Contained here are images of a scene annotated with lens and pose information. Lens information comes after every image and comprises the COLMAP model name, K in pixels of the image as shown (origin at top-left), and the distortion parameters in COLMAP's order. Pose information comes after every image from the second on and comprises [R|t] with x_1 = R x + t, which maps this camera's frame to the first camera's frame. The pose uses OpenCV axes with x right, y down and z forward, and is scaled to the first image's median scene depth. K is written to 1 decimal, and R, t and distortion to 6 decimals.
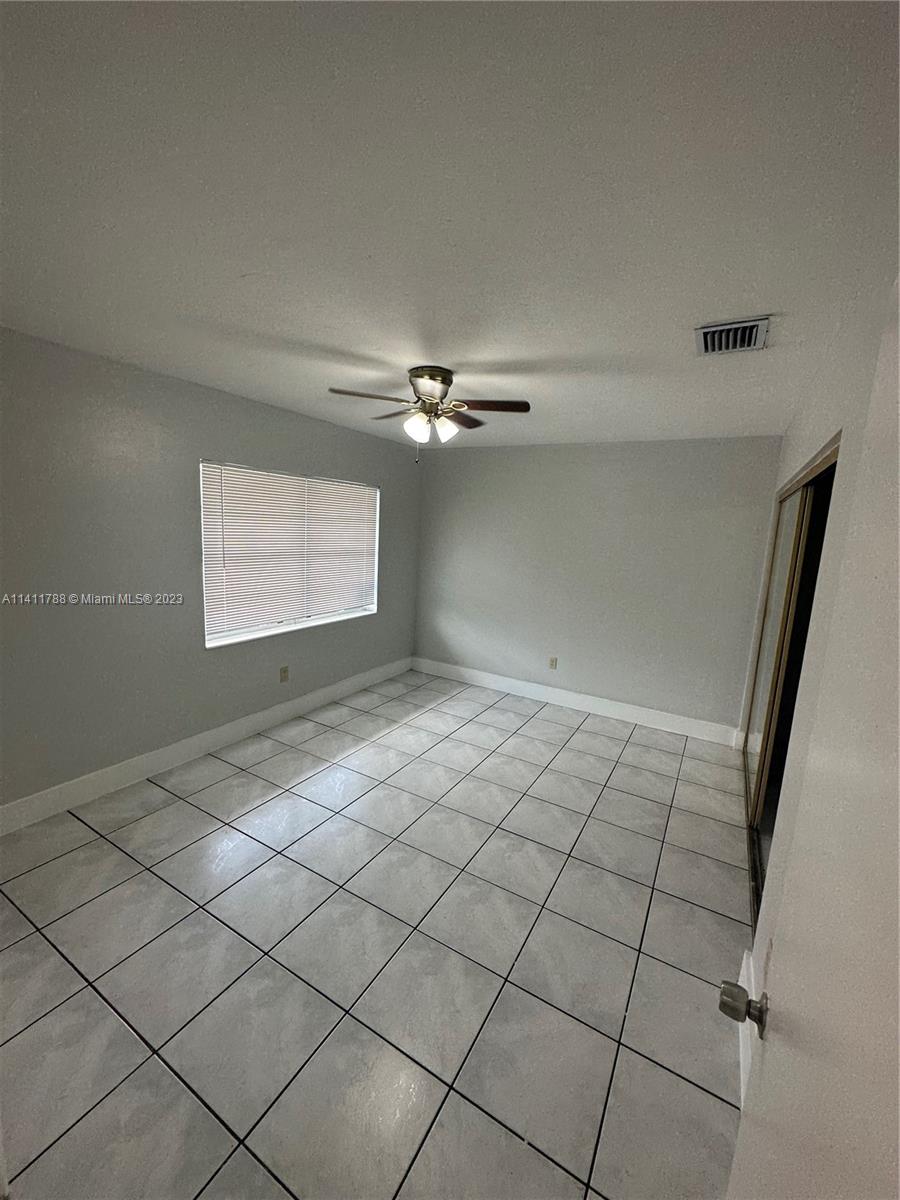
lens RADIAL K [[480.8, 0, 442.1], [0, 480.8, 602.4], [0, 0, 1]] dist [-0.002032, 0.000183]
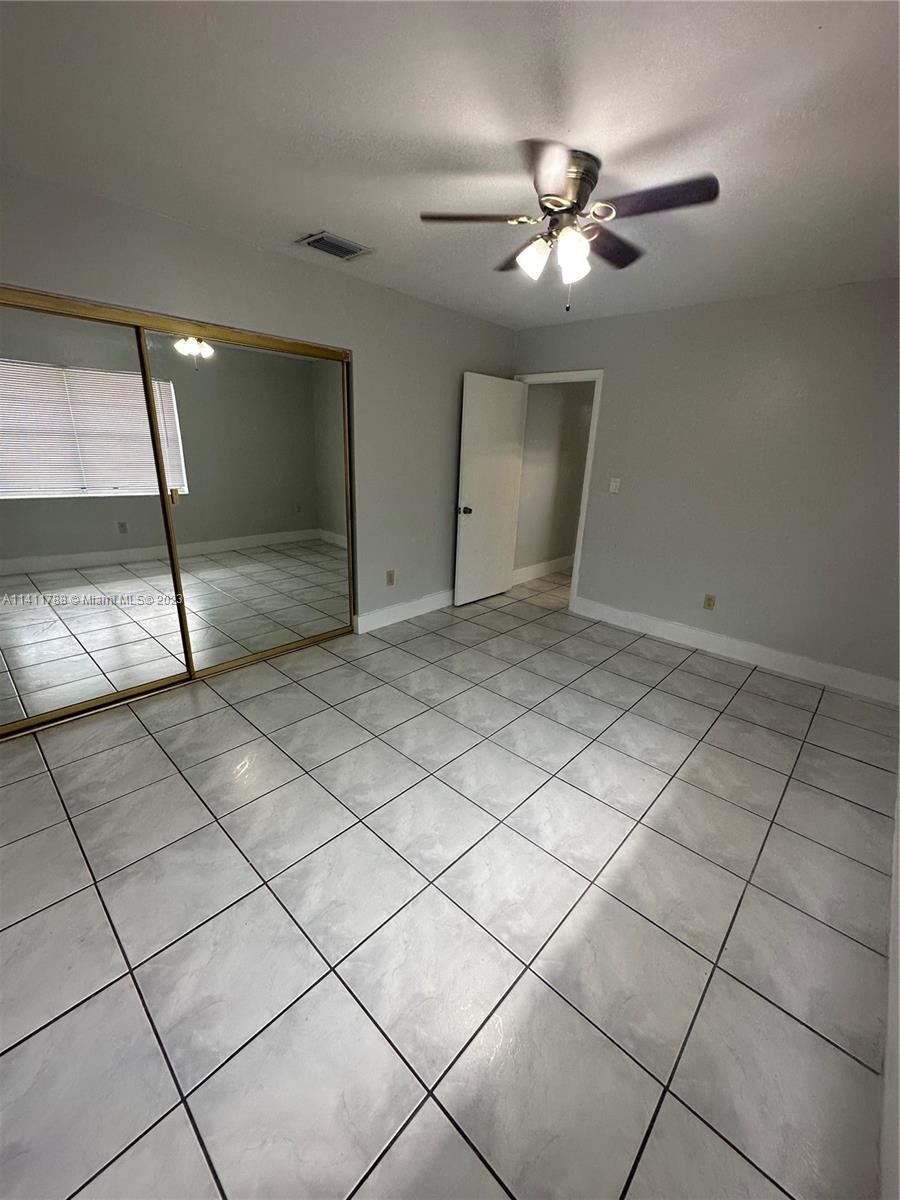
lens RADIAL K [[480.8, 0, 442.2], [0, 480.8, 594.8], [0, 0, 1]] dist [-0.002032, 0.000183]
pose [[-0.971099, -0.156468, 0.180235, -0.041260], [-0.055369, 0.882225, 0.467562, -0.178969], [-0.232167, 0.444069, -0.865391, 1.342676]]
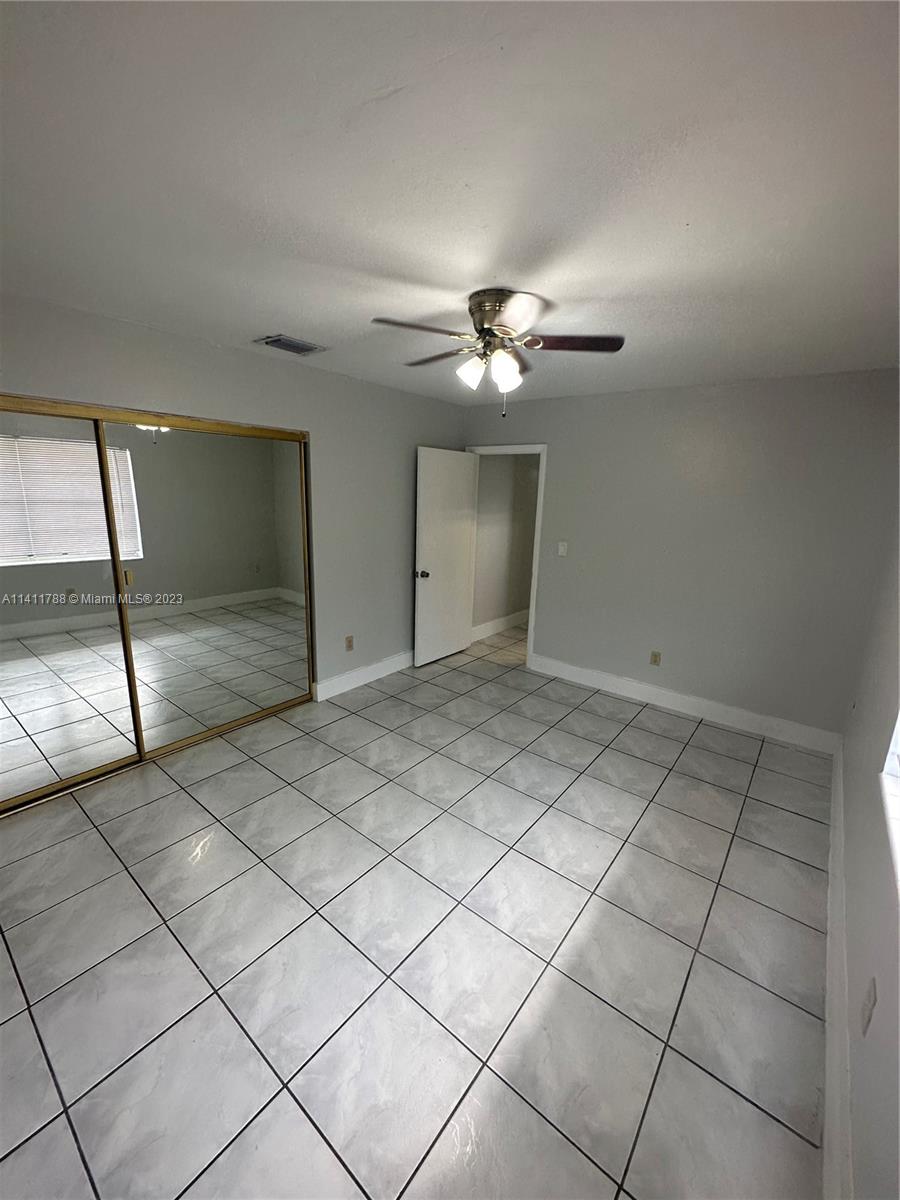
lens RADIAL K [[480.8, 0, 442.2], [0, 480.8, 597.1], [0, 0, 1]] dist [-0.002032, 0.000183]
pose [[-0.985609, -0.119086, 0.119971, -0.053457], [-0.064703, 0.921444, 0.383086, -0.231259], [-0.156167, 0.369811, -0.915889, 1.345406]]
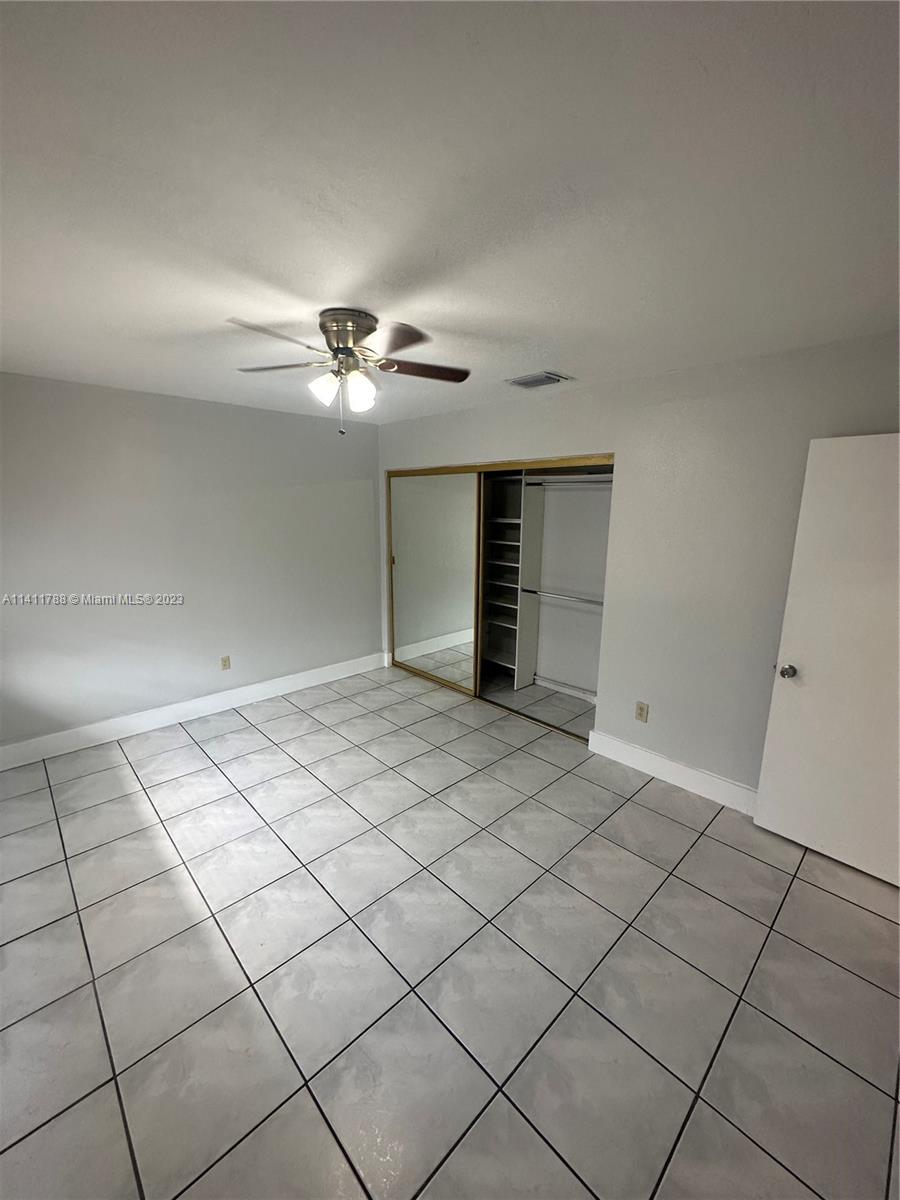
lens RADIAL K [[480.8, 0, 460.1], [0, 480.8, 597.9], [0, 0, 1]] dist [-0.002032, 0.000183]
pose [[0.258212, -0.234800, 0.937121, -0.570234], [0.161184, 0.966890, 0.197847, -0.115579], [-0.952547, 0.099962, 0.287509, 0.444538]]
